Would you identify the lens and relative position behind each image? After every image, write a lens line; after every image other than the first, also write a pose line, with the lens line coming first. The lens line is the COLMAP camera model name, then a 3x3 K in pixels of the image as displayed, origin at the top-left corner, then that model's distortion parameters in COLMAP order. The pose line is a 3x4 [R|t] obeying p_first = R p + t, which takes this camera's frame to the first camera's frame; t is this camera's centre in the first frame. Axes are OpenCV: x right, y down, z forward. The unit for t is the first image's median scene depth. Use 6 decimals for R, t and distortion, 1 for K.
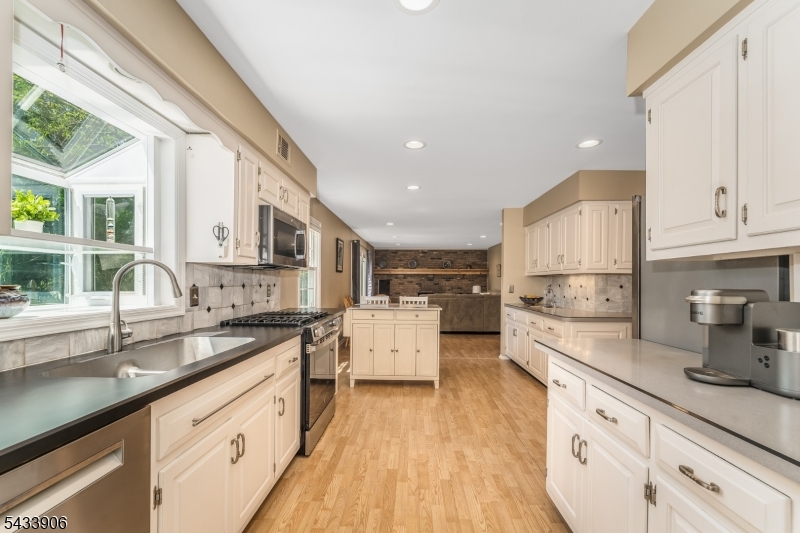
lens RADIAL K [[331.7, 0, 400.6], [0, 331.7, 282.4], [0, 0, 1]] dist [-0.003106, 0.001127]
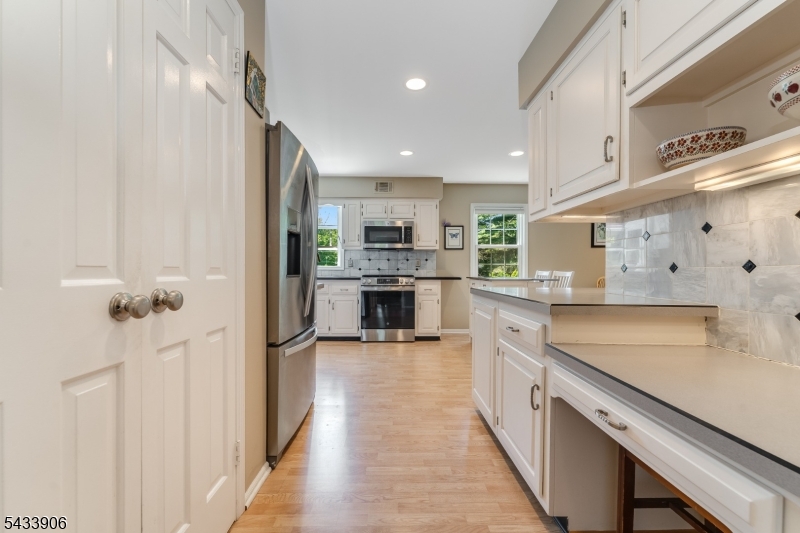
lens RADIAL K [[331.7, 0, 399.0], [0, 331.7, 273.8], [0, 0, 1]] dist [-0.003106, 0.001127]
pose [[0.048021, 0.004673, -0.998835, 0.984044], [-0.003504, 0.999984, 0.004510, 0.055882], [0.998840, 0.003283, 0.048036, 0.630174]]
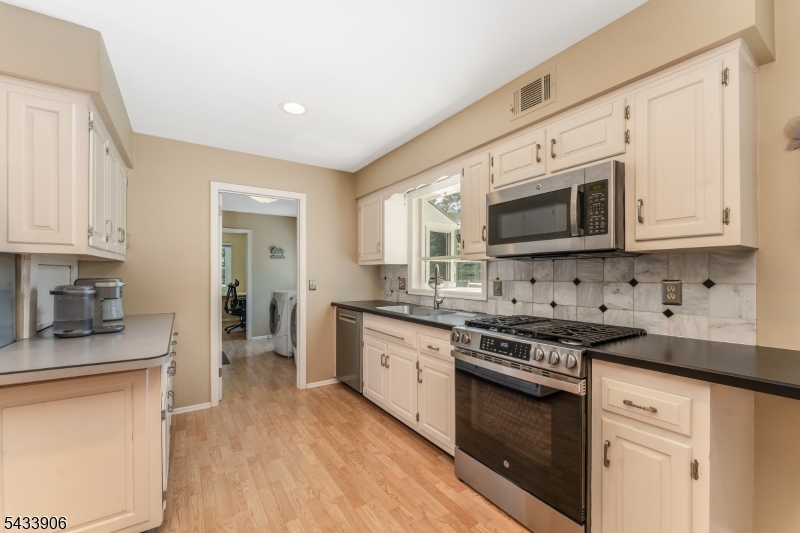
lens RADIAL K [[331.7, 0, 396.5], [0, 331.7, 274.5], [0, 0, 1]] dist [-0.003106, 0.001127]
pose [[-0.821329, -0.008551, -0.570391, 0.195073], [-0.007028, 0.999963, -0.004871, 0.000844], [0.570411, 0.000008, -0.821359, 0.904520]]
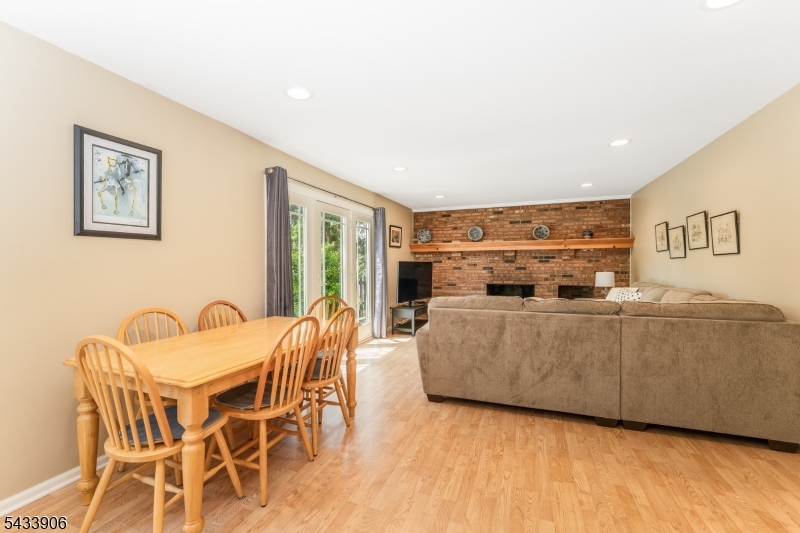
lens RADIAL K [[331.7, 0, 401.7], [0, 331.7, 268.2], [0, 0, 1]] dist [-0.003106, 0.001127]
pose [[0.943095, -0.003693, -0.332503, 0.291611], [0.005999, 0.999965, 0.005911, 0.000719], [0.332469, -0.007570, 0.943084, 1.170976]]
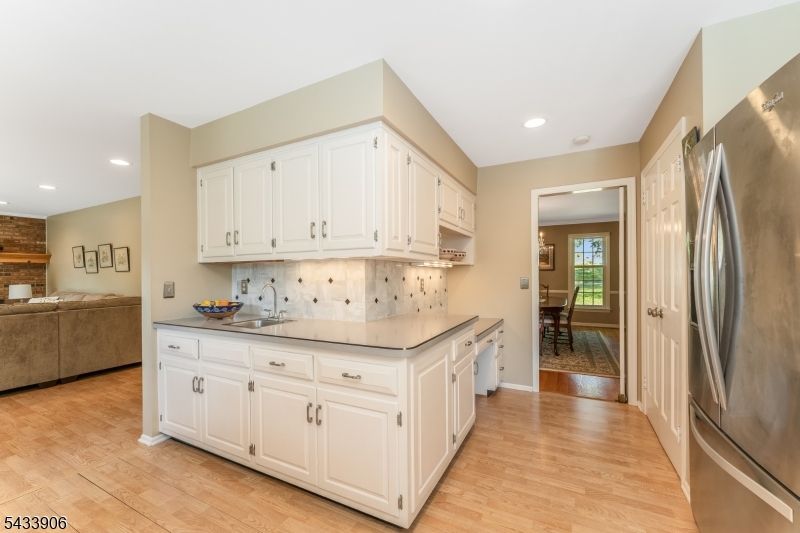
lens RADIAL K [[331.7, 0, 394.0], [0, 331.7, 274.4], [0, 0, 1]] dist [-0.003106, 0.001127]
pose [[0.443656, -0.008479, 0.896157, 0.063761], [0.013489, 0.999905, 0.002783, 0.001150], [-0.896096, 0.010854, 0.443728, 0.640390]]
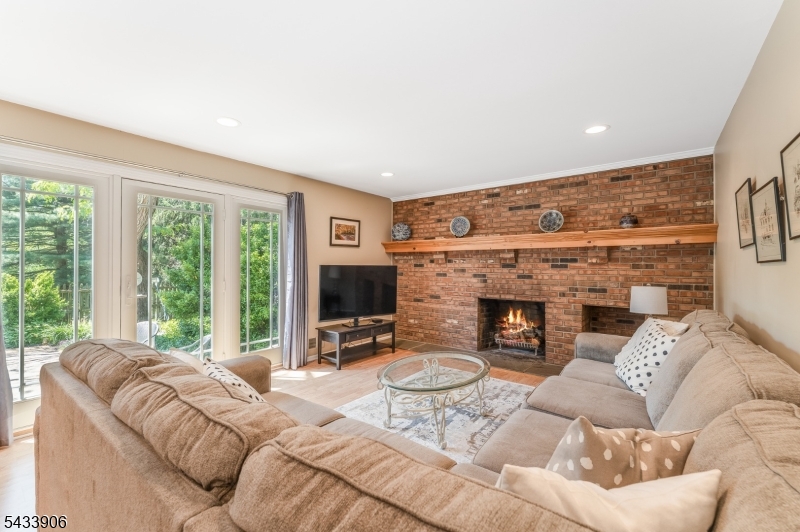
lens RADIAL K [[331.7, 0, 400.0], [0, 331.7, 262.4], [0, 0, 1]] dist [-0.003106, 0.001127]
pose [[0.812993, -0.007935, -0.582220, 0.583103], [-0.004228, 0.999800, -0.019530, -0.007886], [0.582259, 0.018340, 0.812797, 1.745710]]
